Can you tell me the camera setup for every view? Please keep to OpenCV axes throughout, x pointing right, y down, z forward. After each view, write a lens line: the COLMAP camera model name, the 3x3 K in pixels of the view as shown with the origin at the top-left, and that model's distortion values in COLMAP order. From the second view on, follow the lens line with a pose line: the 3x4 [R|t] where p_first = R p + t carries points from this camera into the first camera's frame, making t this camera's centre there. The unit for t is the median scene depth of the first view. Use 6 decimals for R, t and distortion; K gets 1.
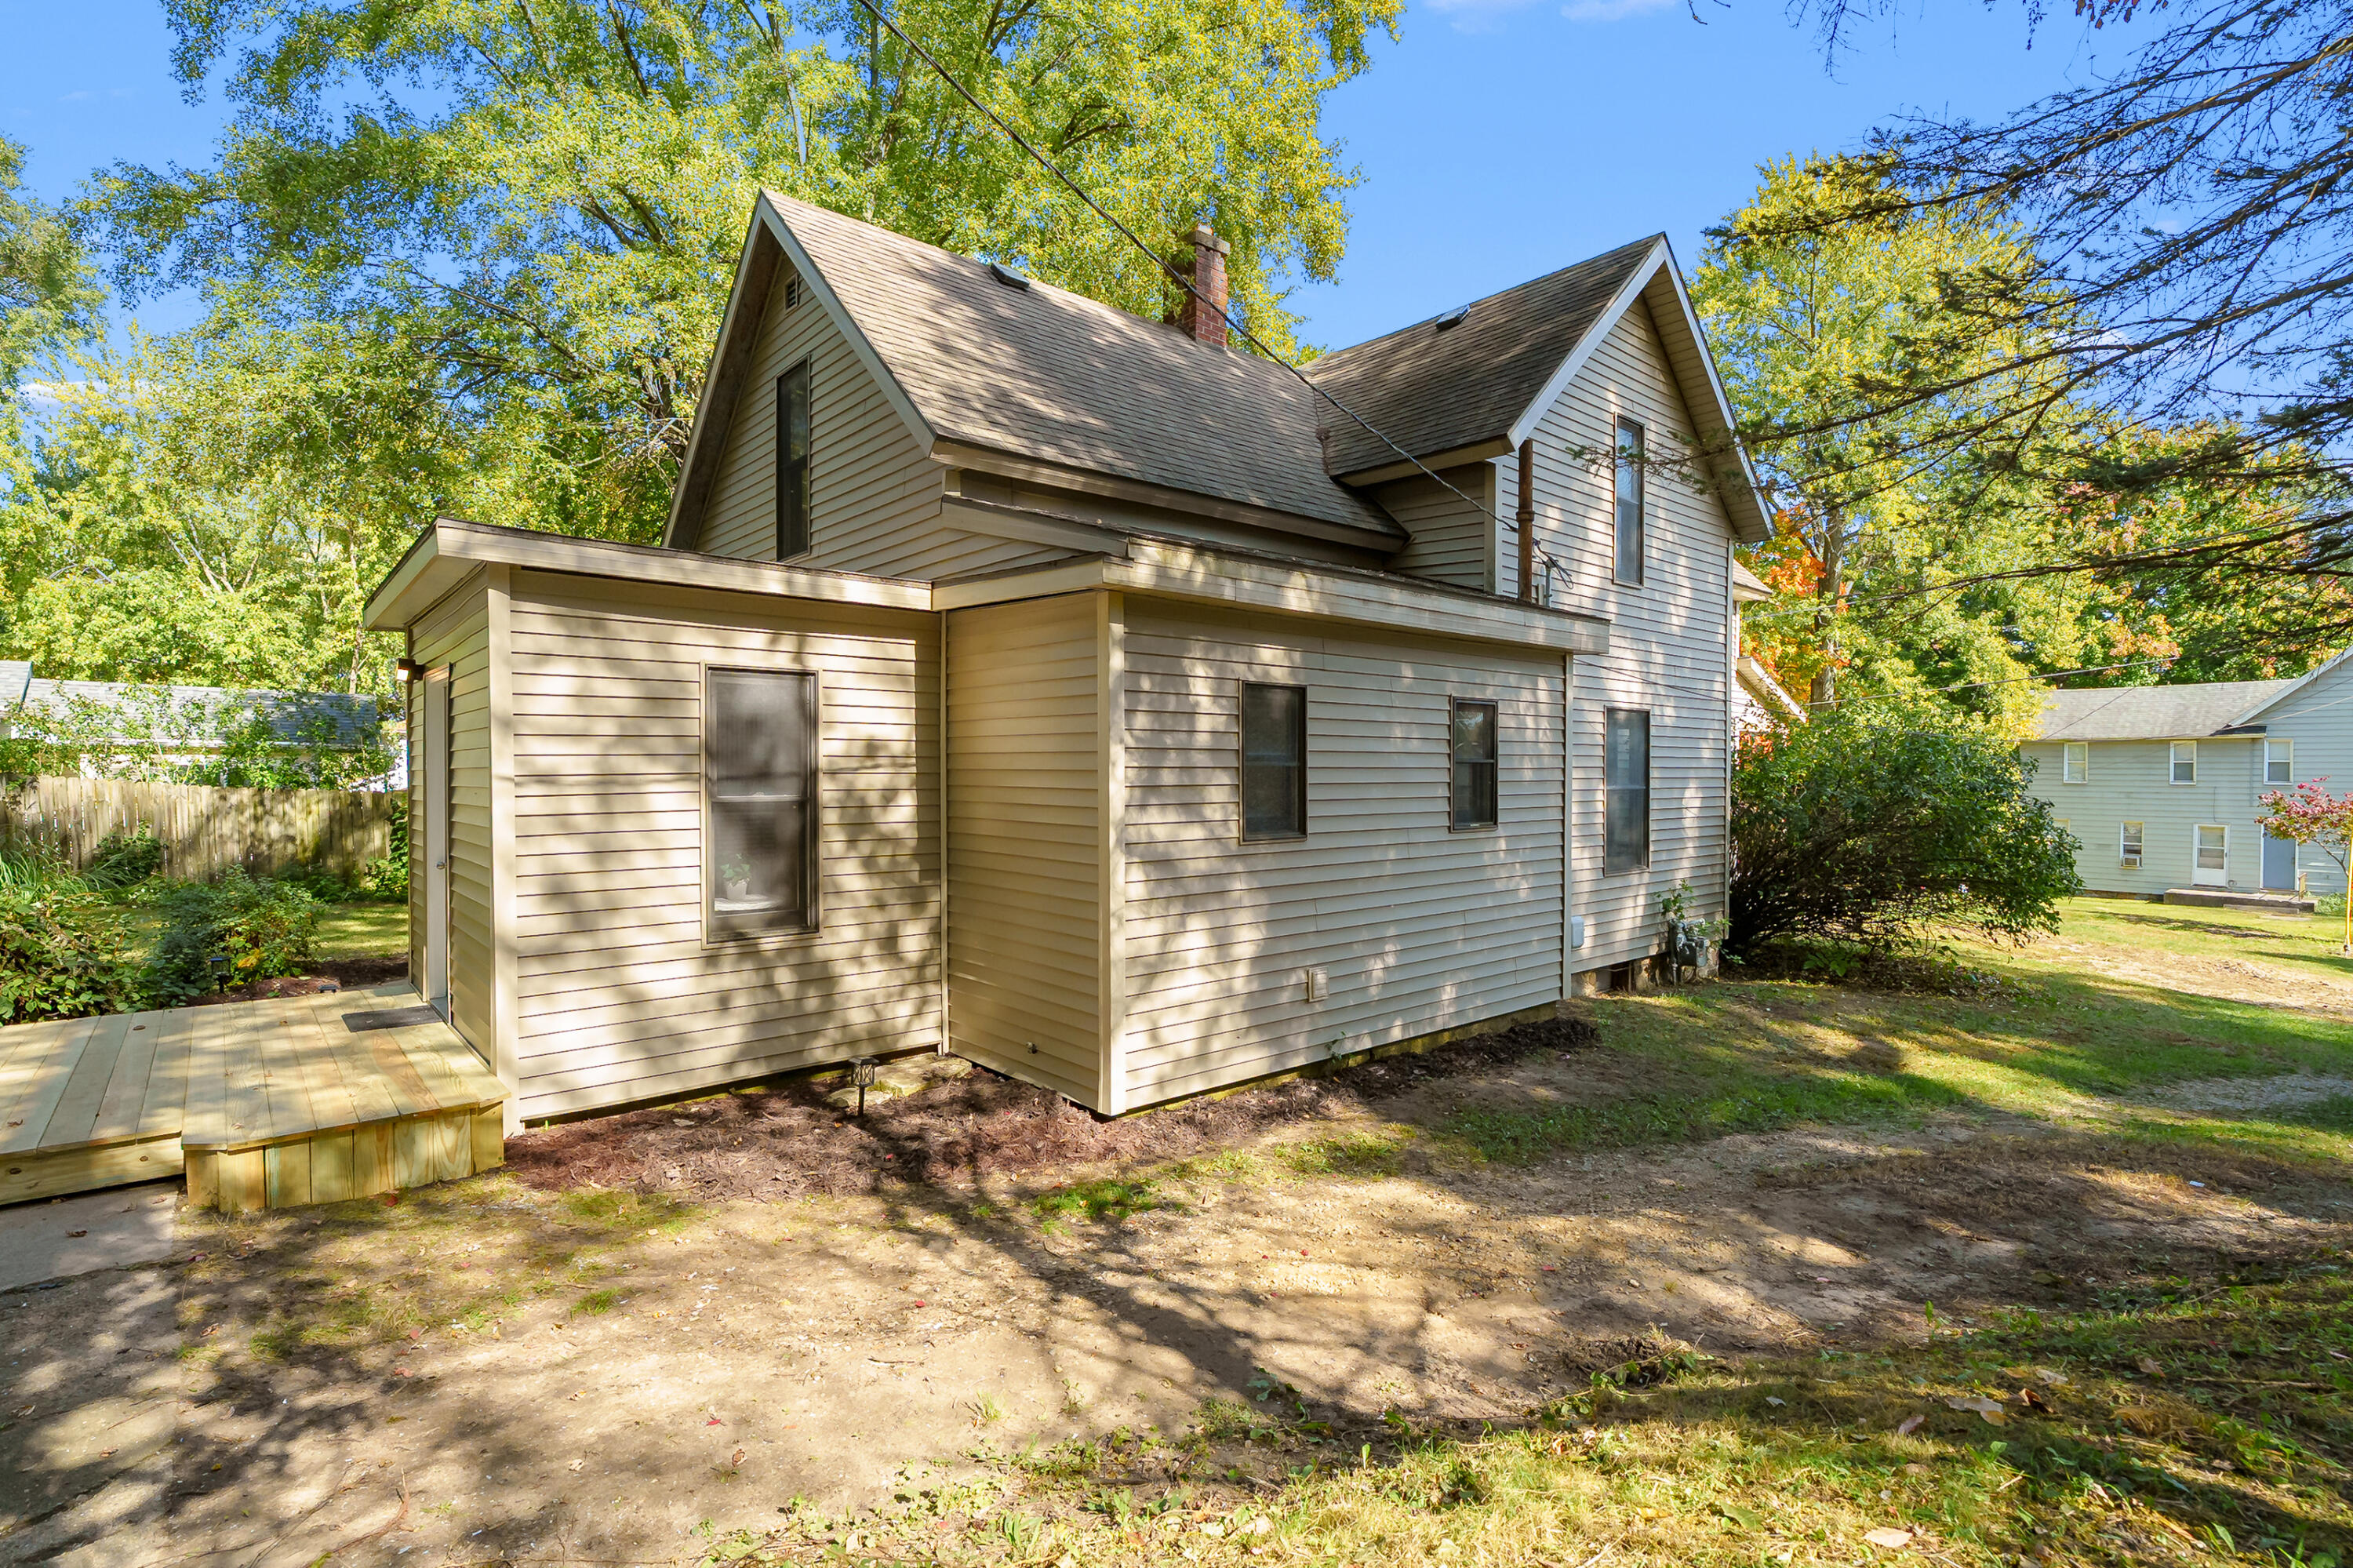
lens RADIAL K [[1064.7, 0, 1188.7], [0, 1064.7, 768.8], [0, 0, 1]] dist [-0.005761, 0.002308]
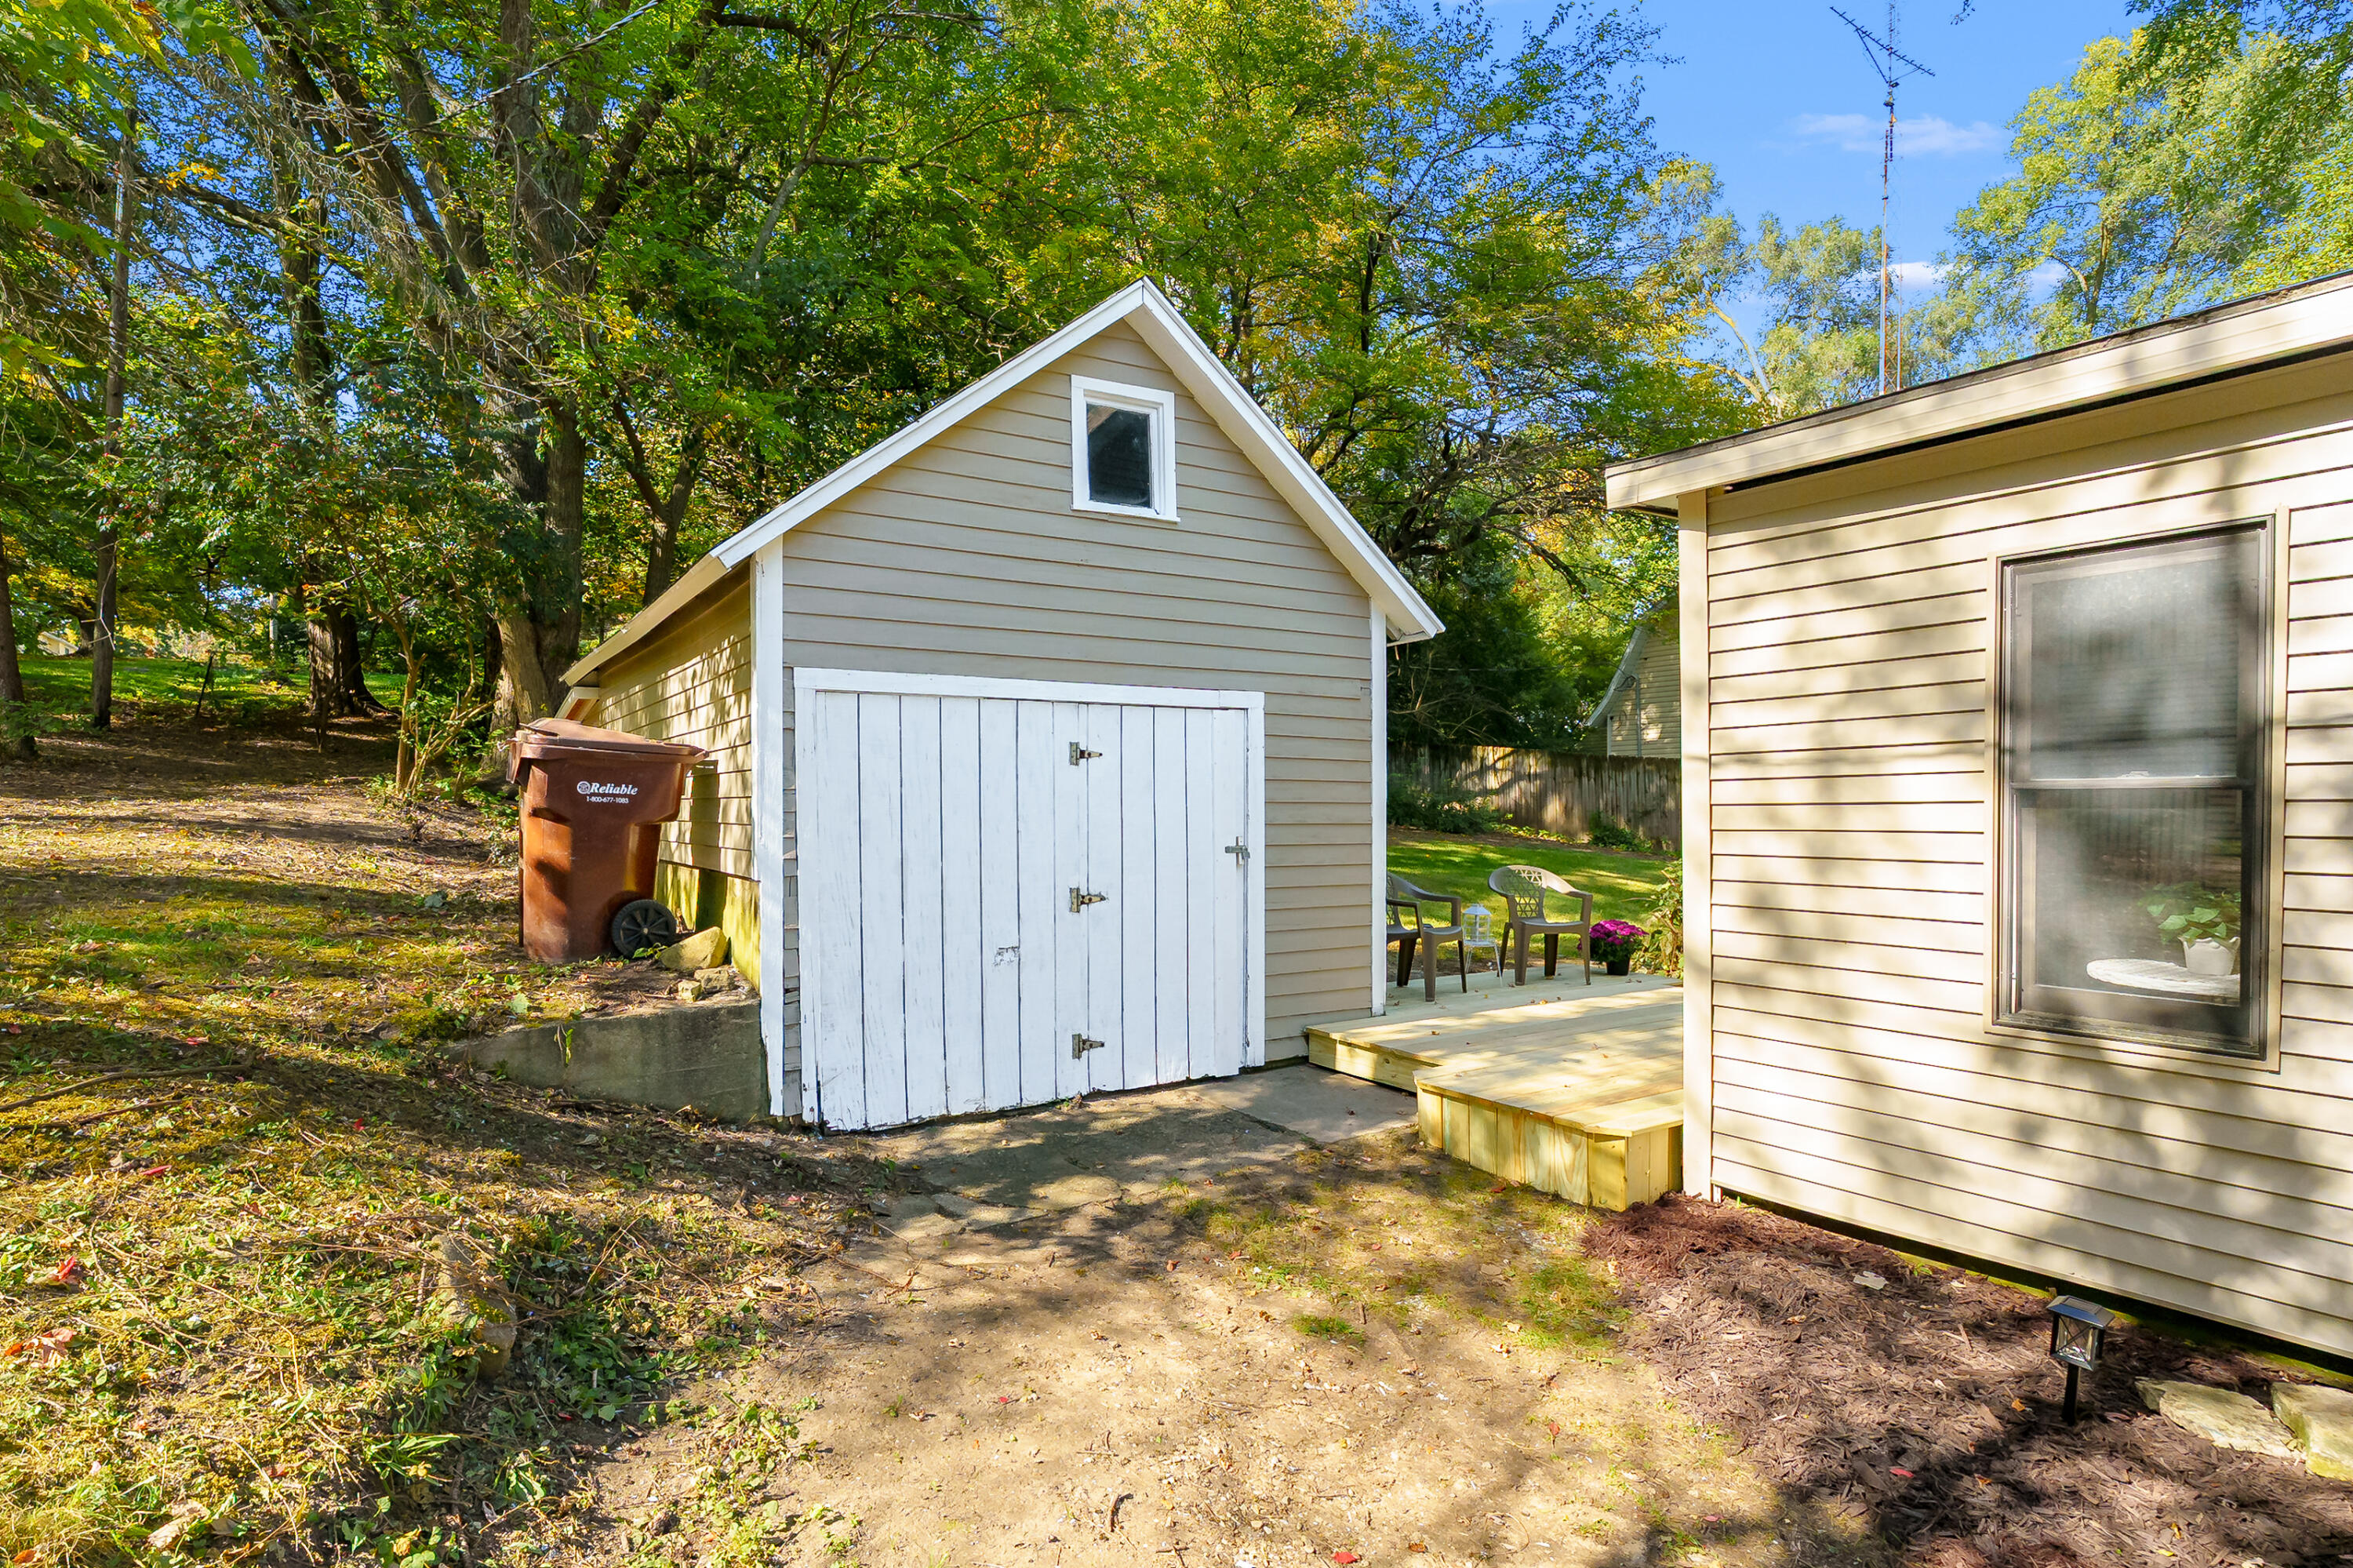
lens RADIAL K [[1254.2, 0, 1205.5], [0, 1254.2, 819.6], [0, 0, 1]] dist [-0.001966, -0.000271]
pose [[-0.179011, 0.012406, -0.983769, 0.353171], [0.013945, 0.999852, 0.010071, 0.039390], [0.983748, -0.011916, -0.179157, 0.759508]]
